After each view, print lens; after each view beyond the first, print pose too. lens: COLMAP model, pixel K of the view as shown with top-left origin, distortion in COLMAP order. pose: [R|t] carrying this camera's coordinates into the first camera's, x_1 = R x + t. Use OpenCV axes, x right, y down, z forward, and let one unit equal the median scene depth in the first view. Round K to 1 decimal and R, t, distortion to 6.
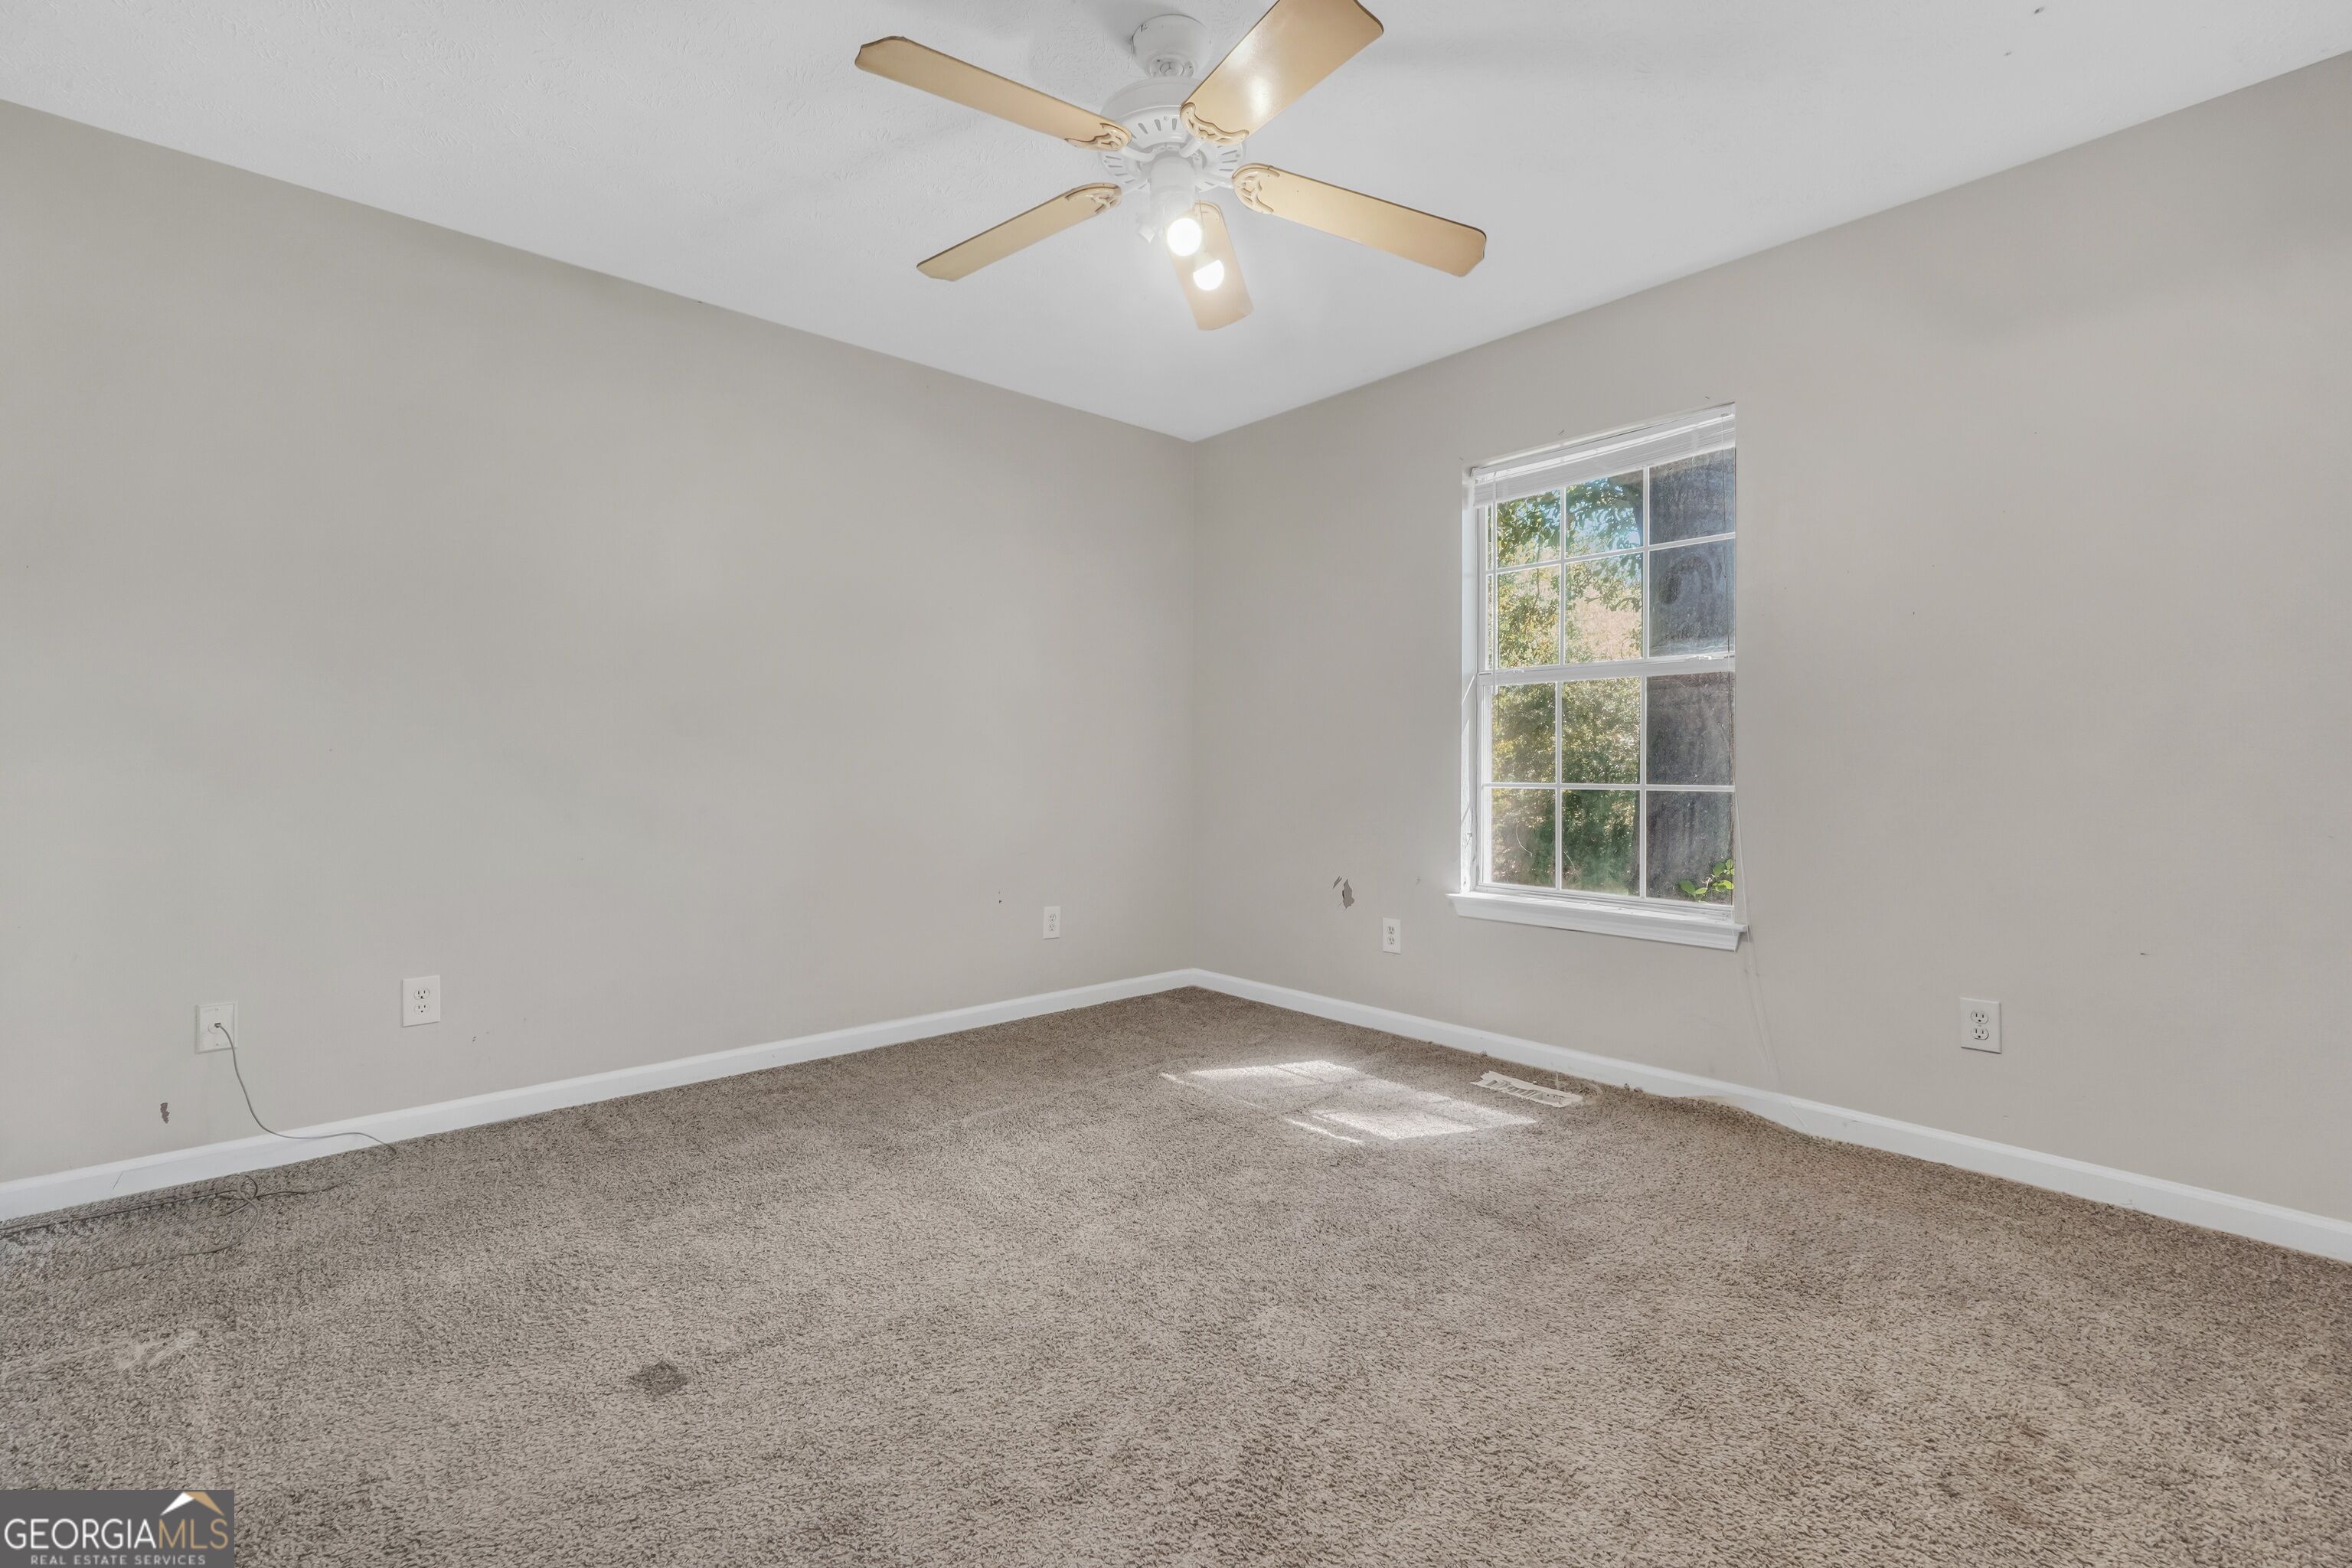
lens RADIAL K [[991.4, 0, 1151.3], [0, 991.4, 765.5], [0, 0, 1]] dist [-0.023725, 0.006938]
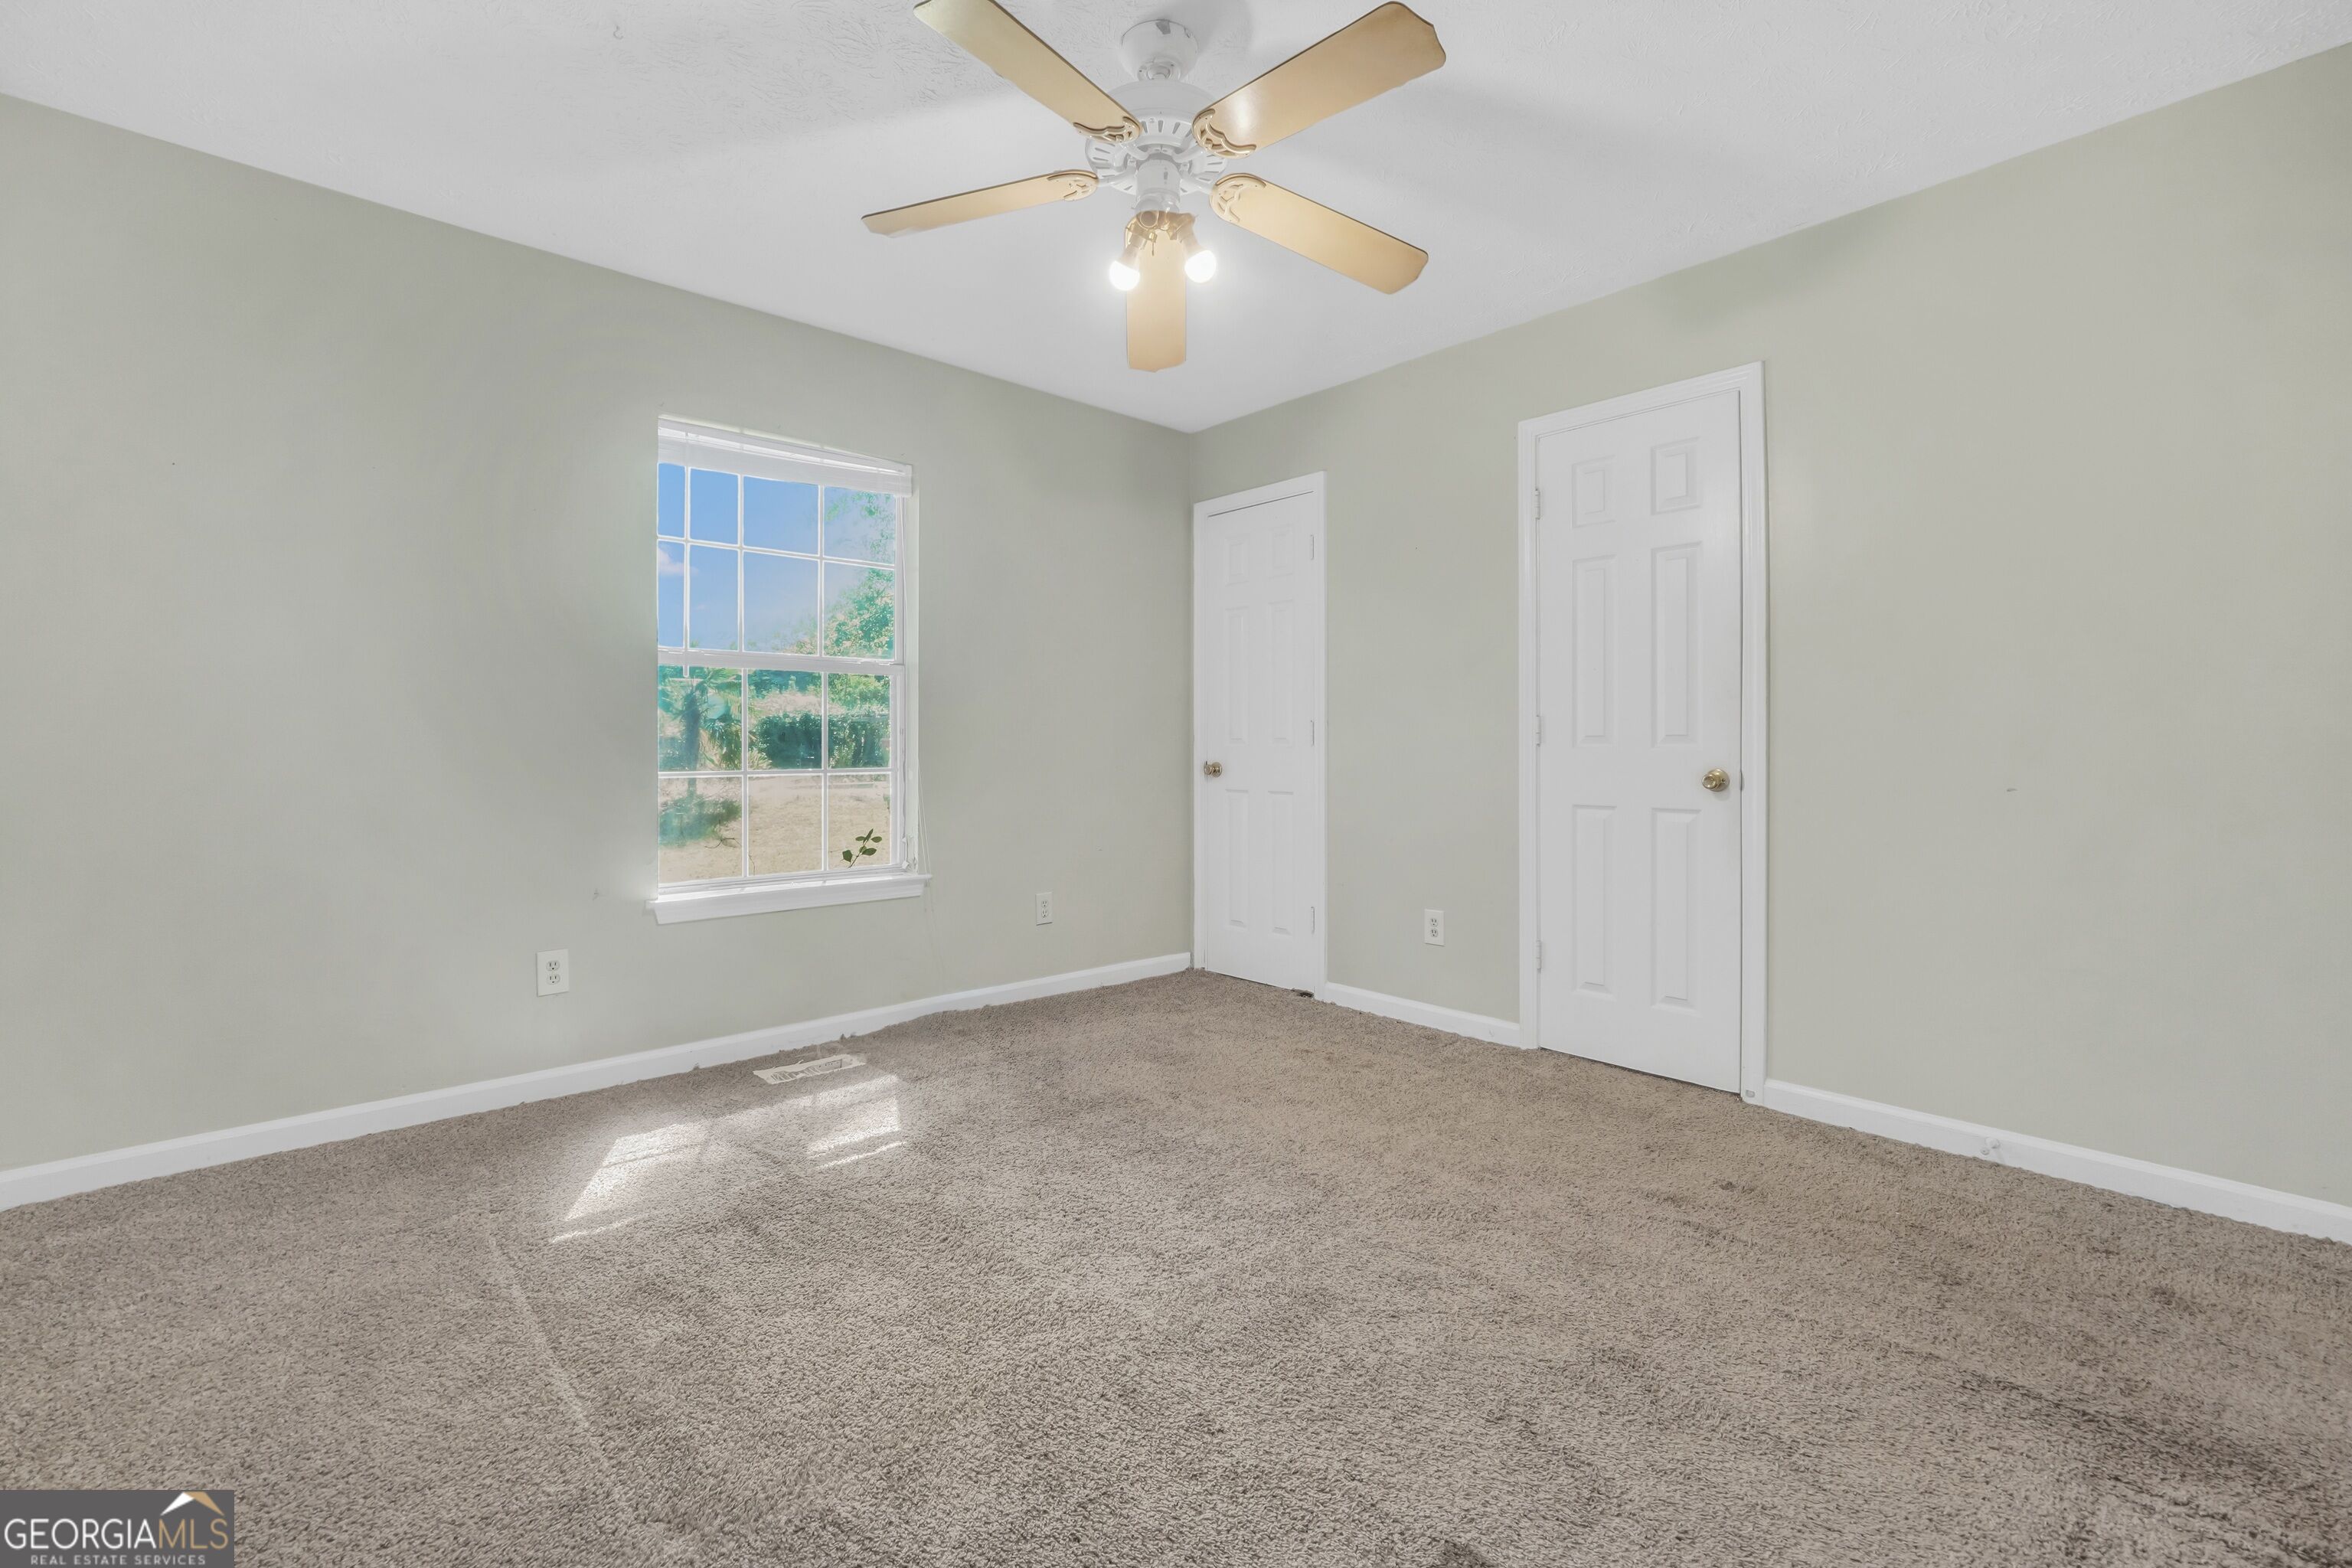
lens RADIAL K [[991.4, 0, 1151.3], [0, 991.4, 765.5], [0, 0, 1]] dist [-0.023725, 0.006938]
pose [[0.019085, -0.029260, 0.999390, -0.697872], [0.003419, 0.999568, 0.029200, -0.019162], [-0.999812, 0.002859, 0.019177, 0.676957]]
